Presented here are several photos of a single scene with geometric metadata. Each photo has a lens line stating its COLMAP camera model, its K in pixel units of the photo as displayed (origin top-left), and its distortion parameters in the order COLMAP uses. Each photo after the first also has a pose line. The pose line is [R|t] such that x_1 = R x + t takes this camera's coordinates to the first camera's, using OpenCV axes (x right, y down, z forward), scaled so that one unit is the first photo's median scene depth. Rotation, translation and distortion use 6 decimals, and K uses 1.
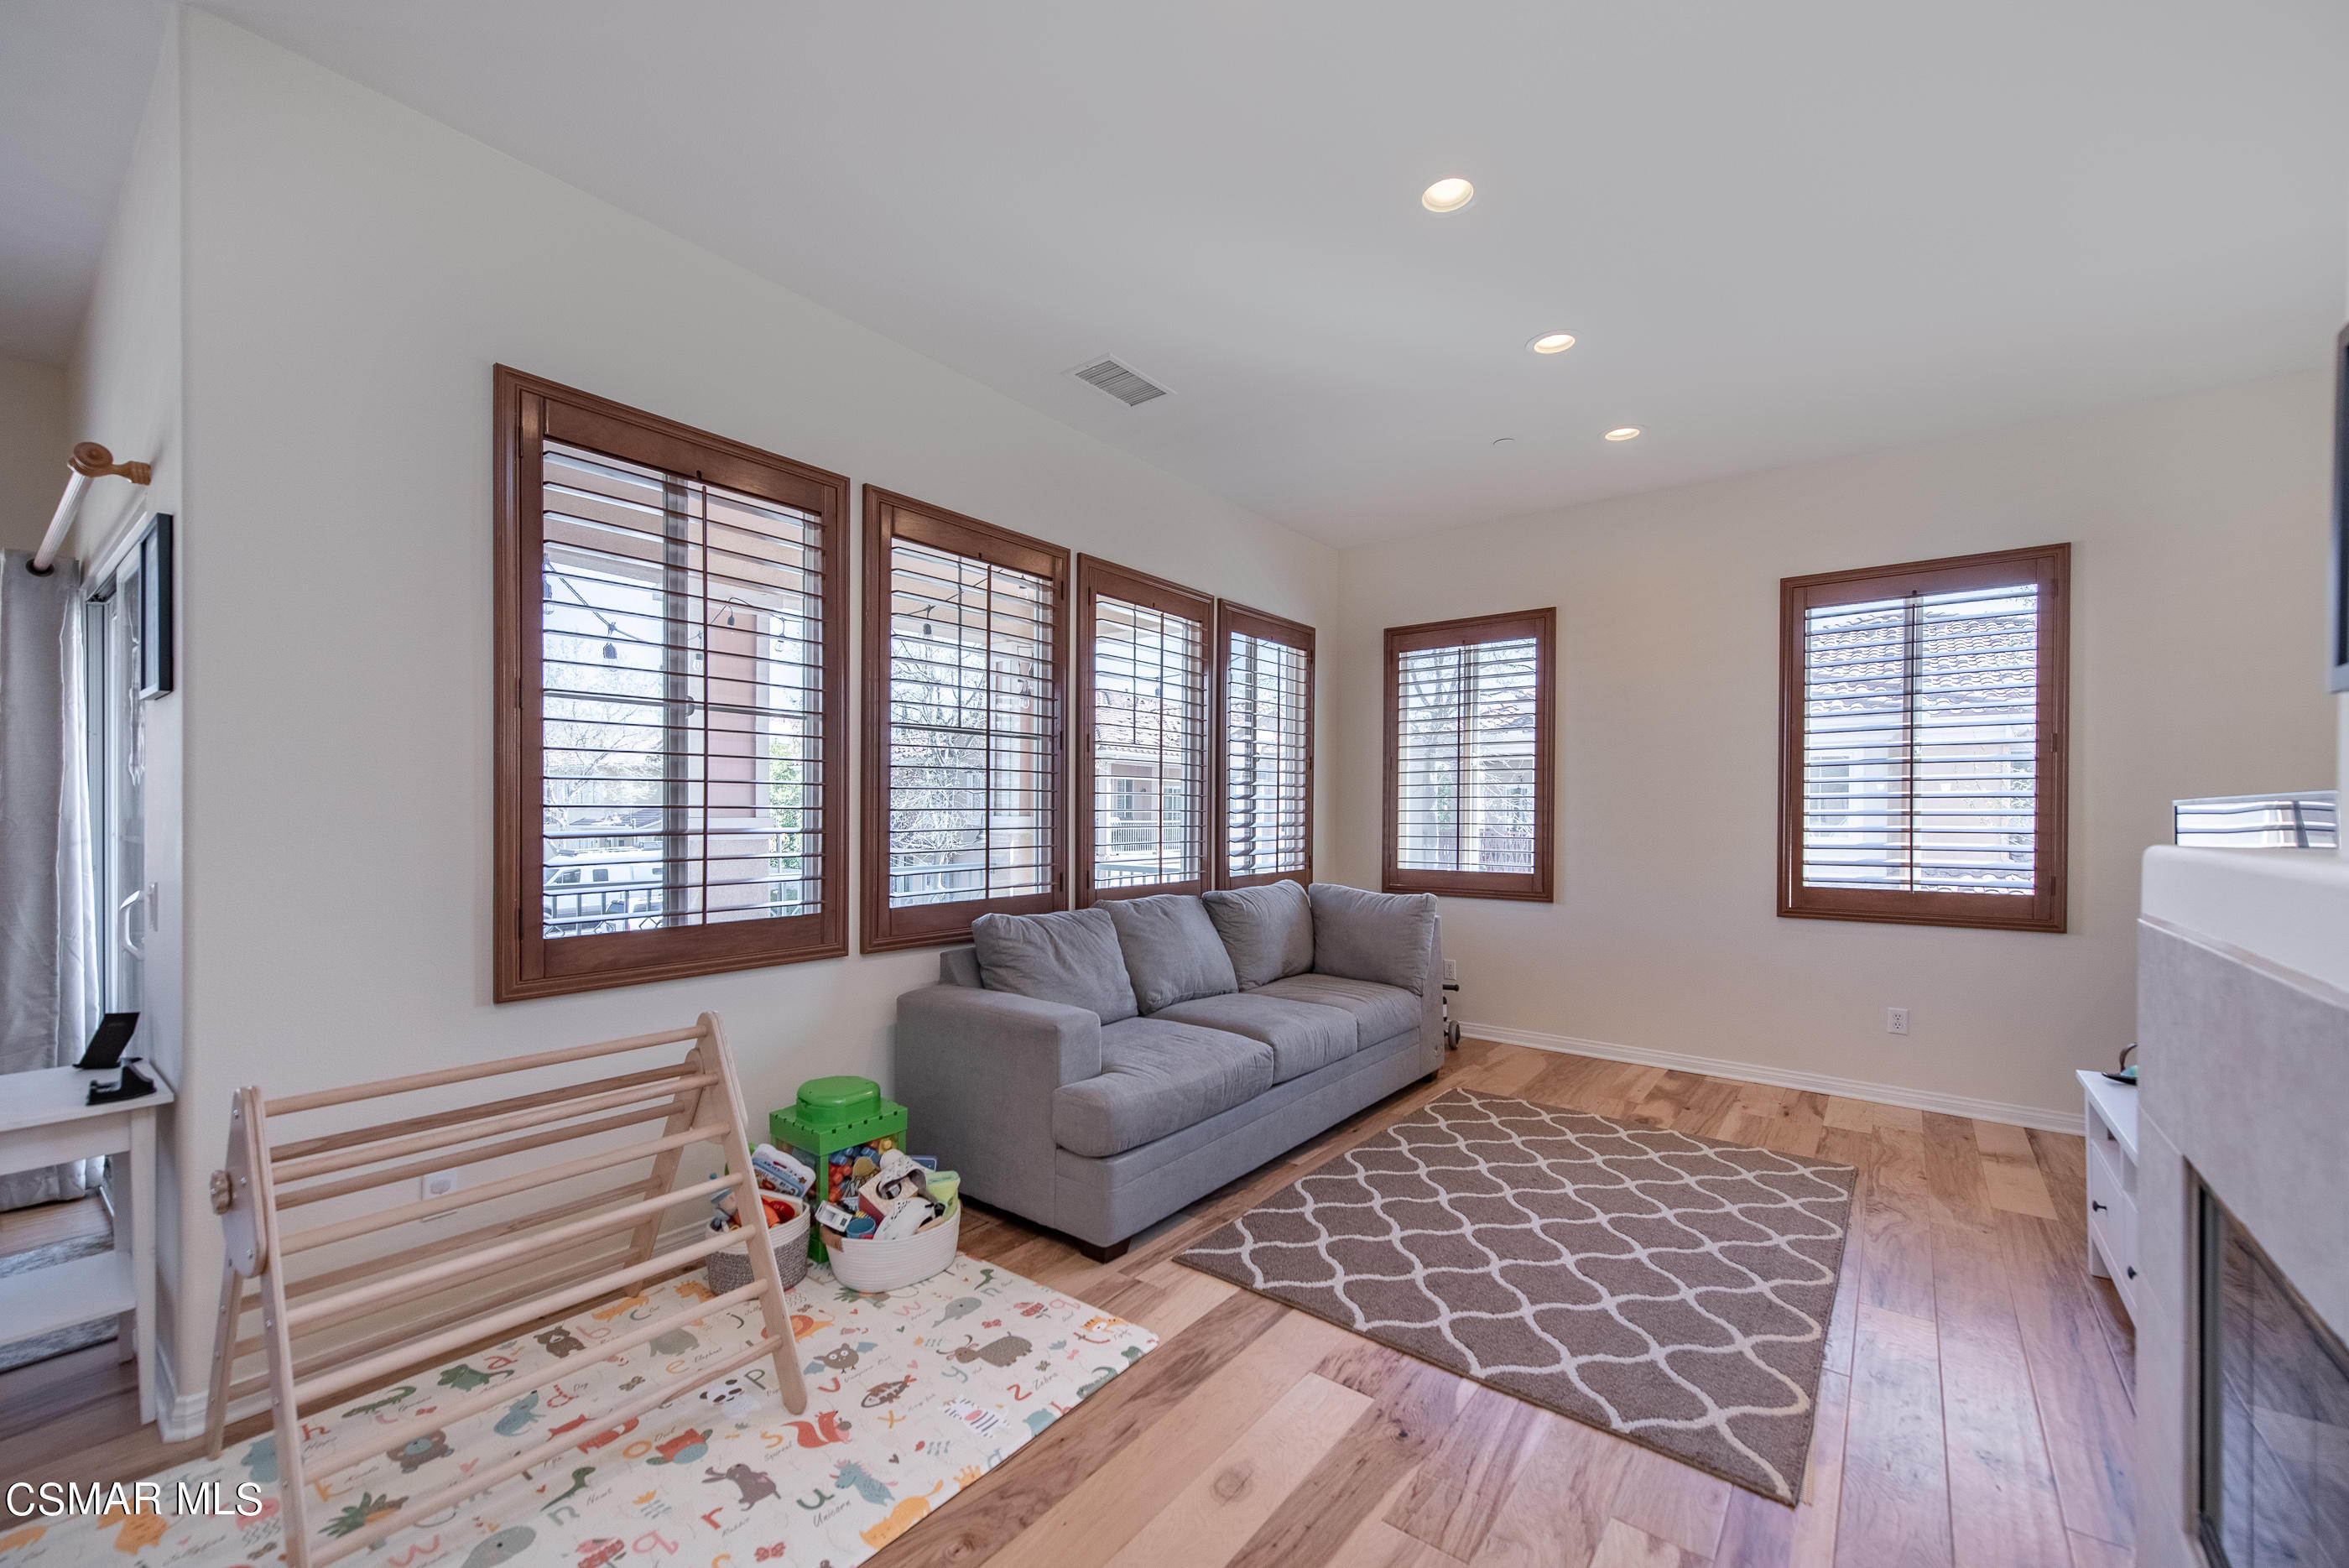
lens RADIAL K [[931.6, 0, 1175.4], [0, 931.6, 803.9], [0, 0, 1]] dist [0.013851, -0.000083]
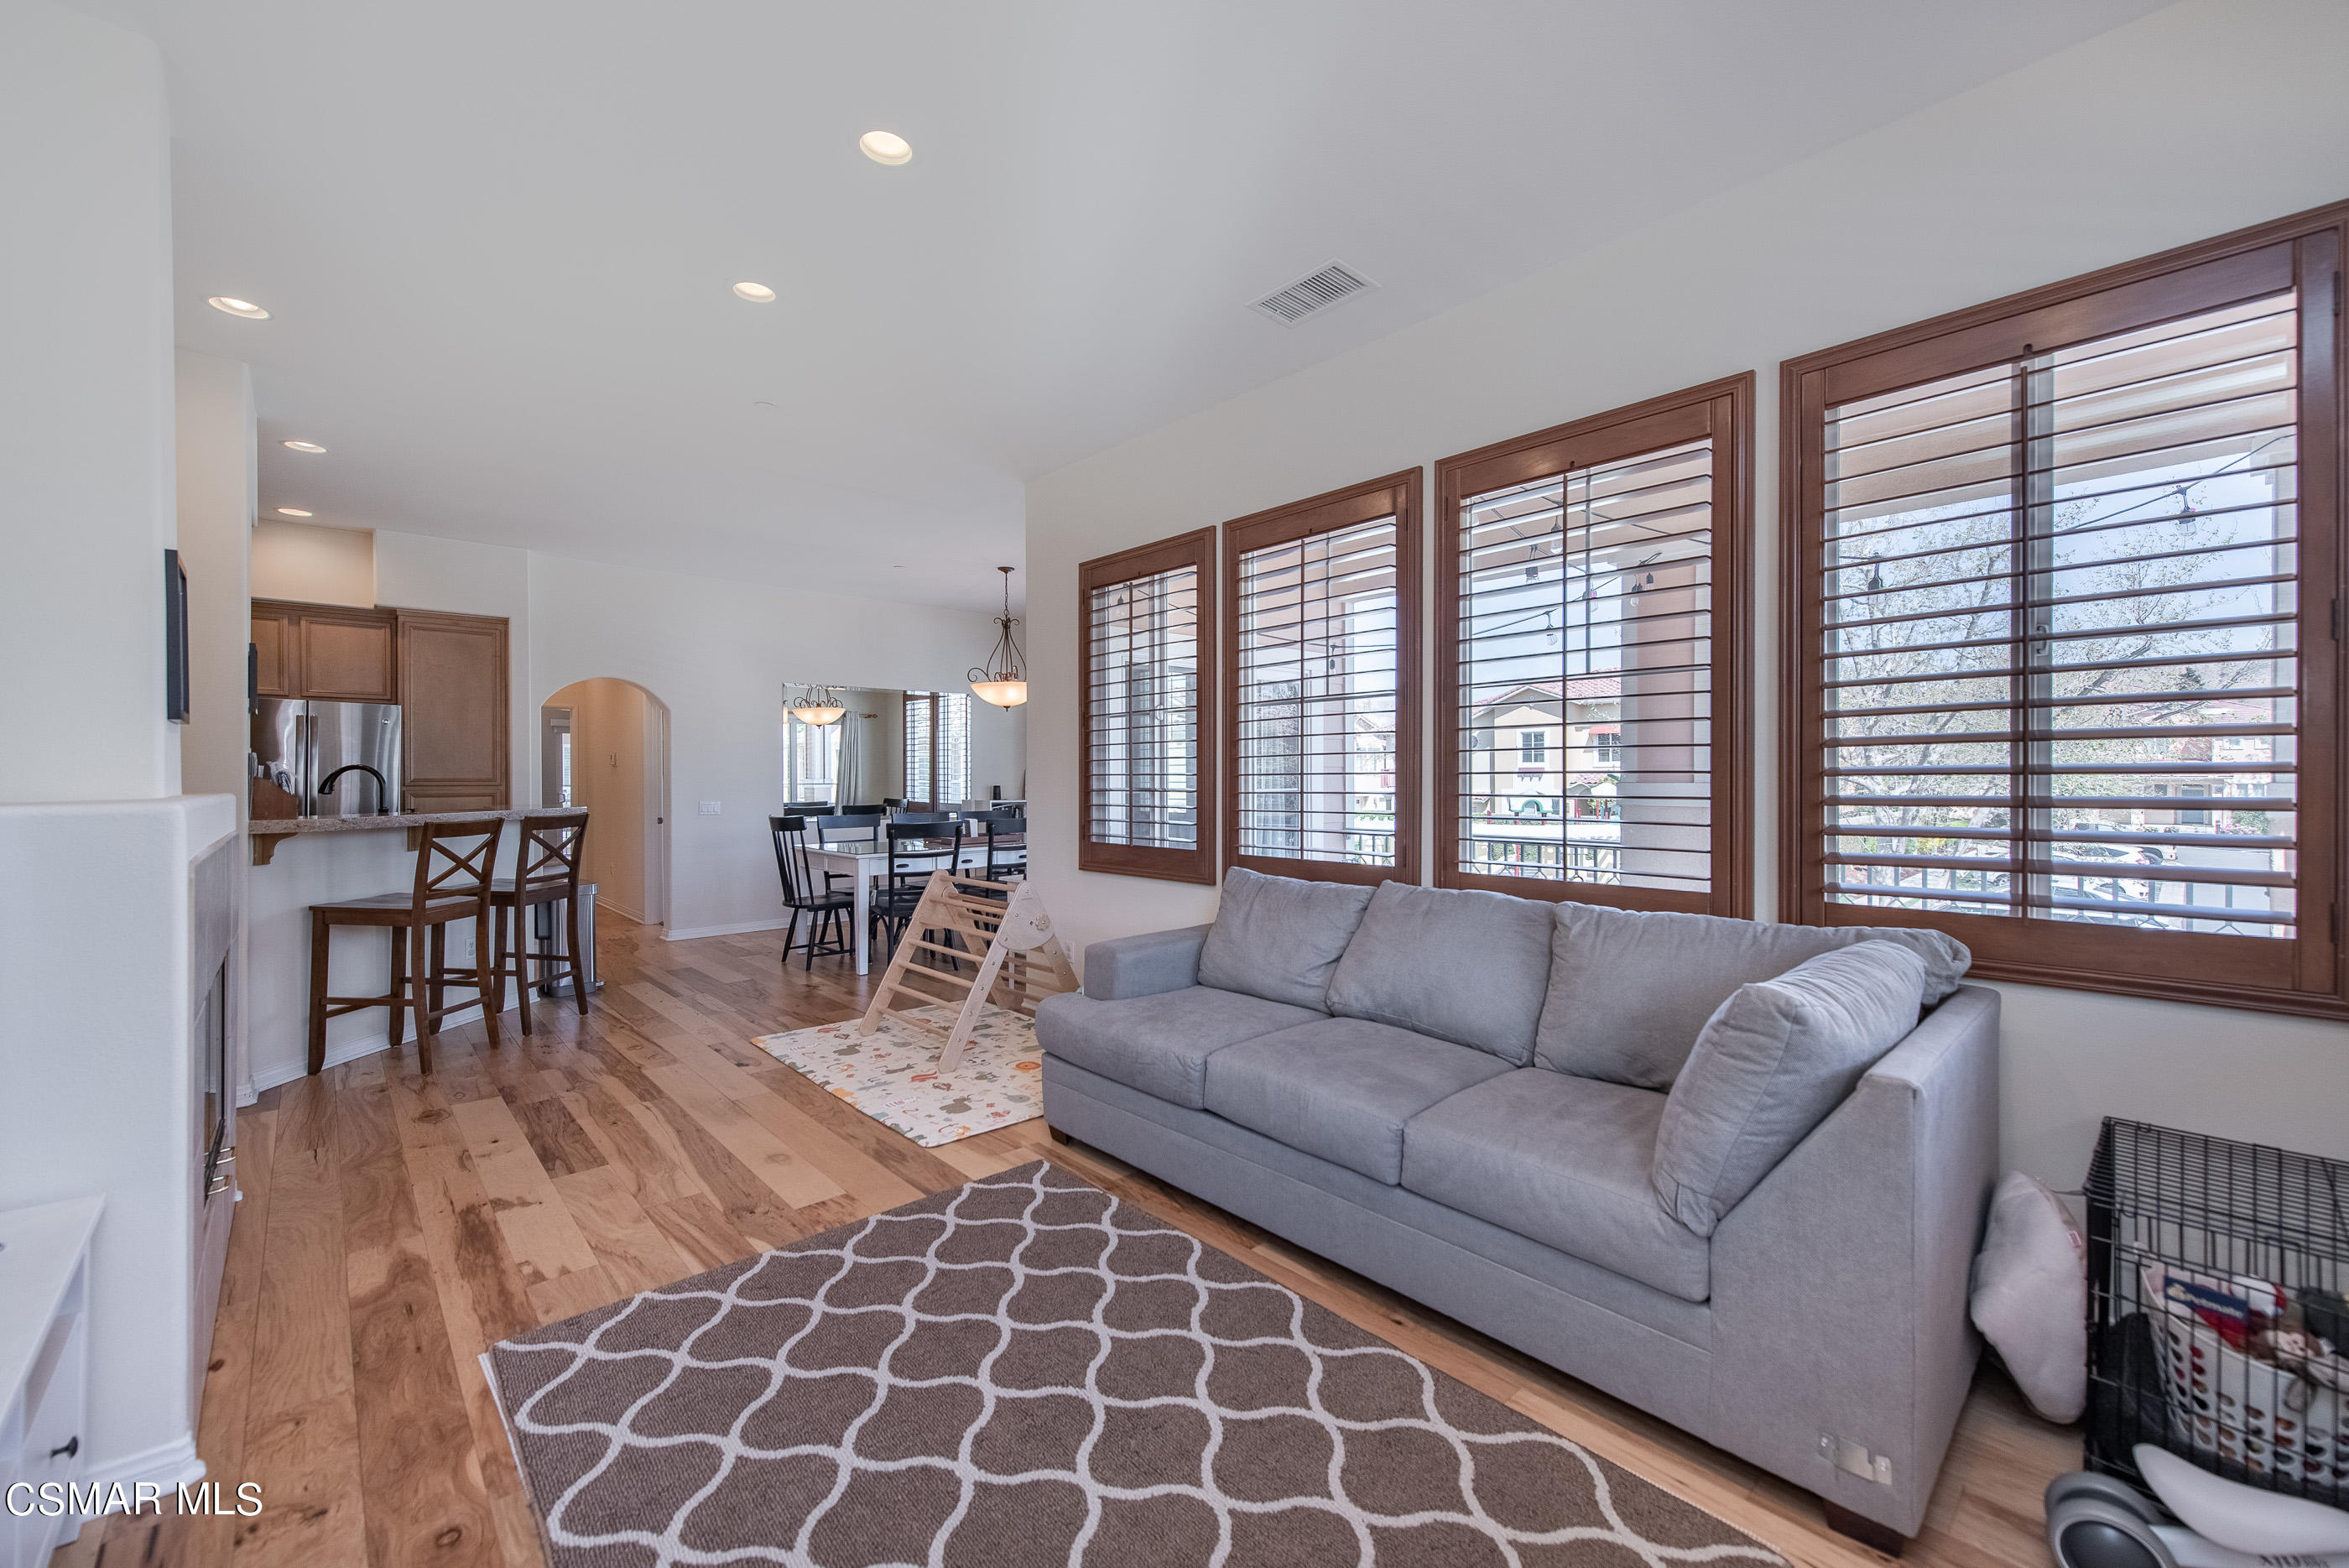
lens RADIAL K [[933.4, 0, 1183.3], [0, 933.4, 777.7], [0, 0, 1]] dist [0.016991, -0.006511]
pose [[-0.161736, -0.003318, -0.986829, 1.171455], [0.010189, 0.999935, -0.005031, 0.018879], [0.986781, -0.010868, -0.161692, 1.426919]]
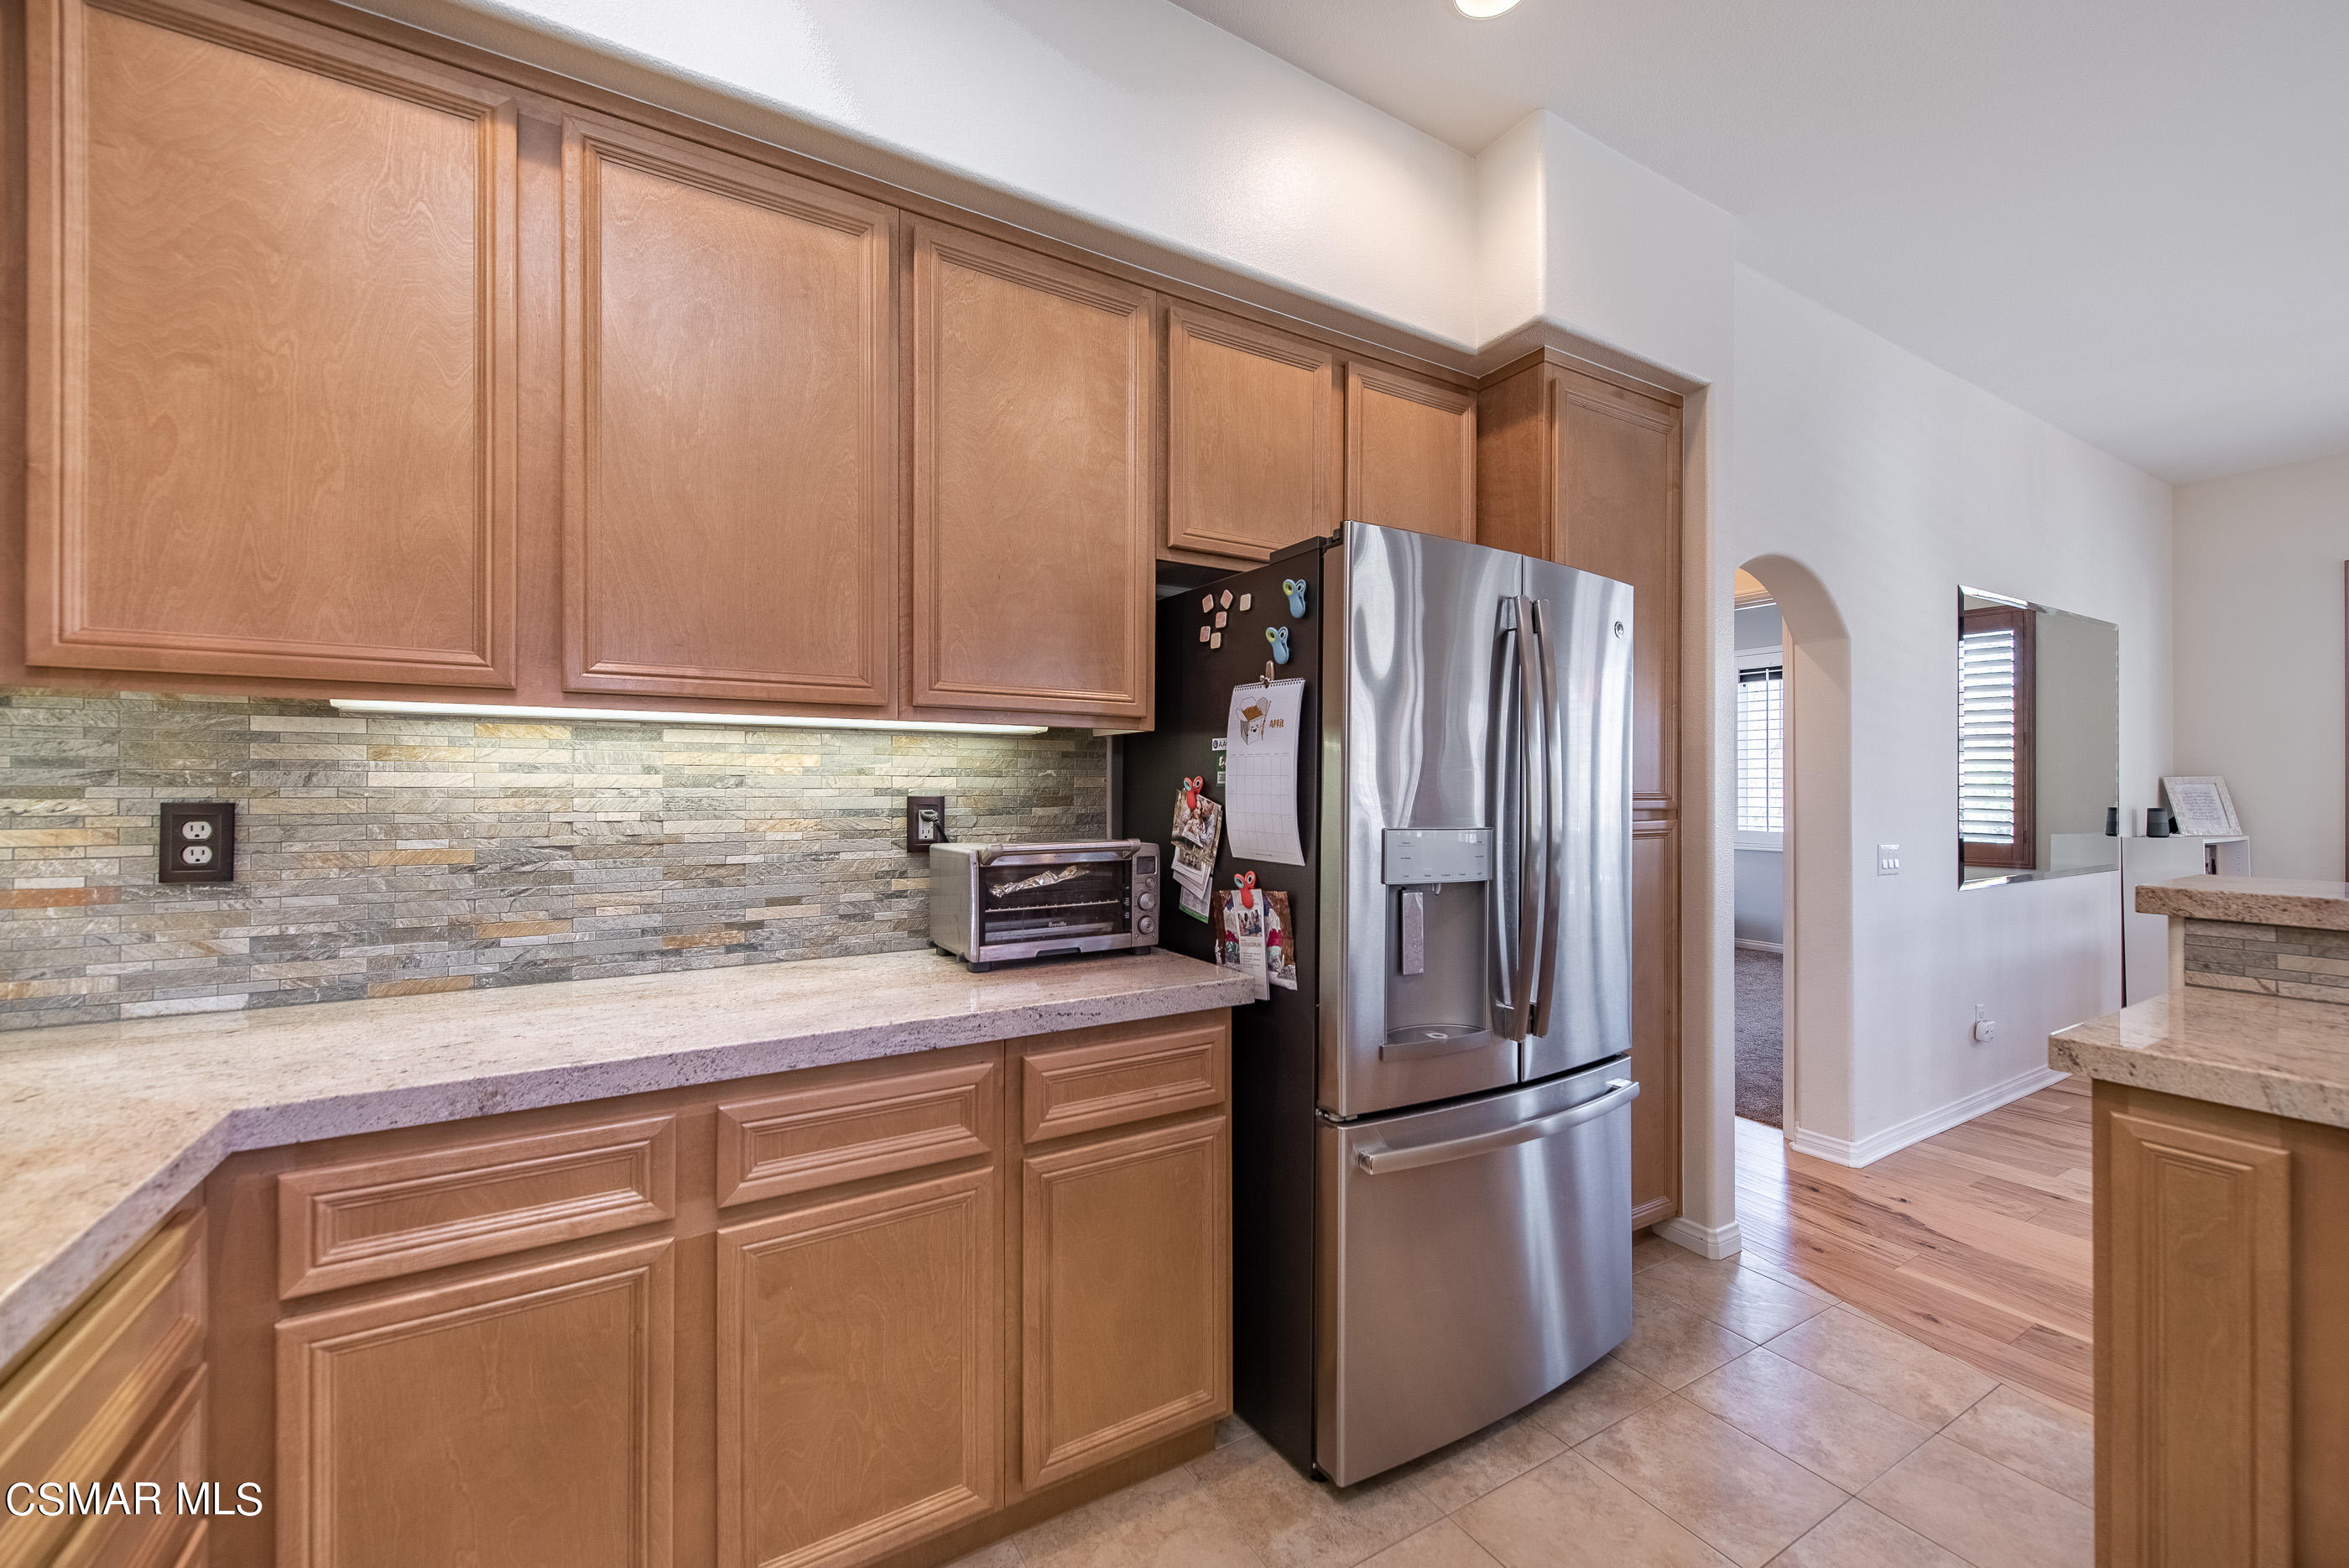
lens RADIAL K [[933.4, 0, 1183.3], [0, 933.4, 777.7], [0, 0, 1]] dist [0.016991, -0.006511]
pose [[-0.358858, -0.013256, -0.933298, 0.101240], [0.008341, 0.999814, -0.017408, -0.011386], [0.933355, -0.014032, -0.358681, -0.928348]]
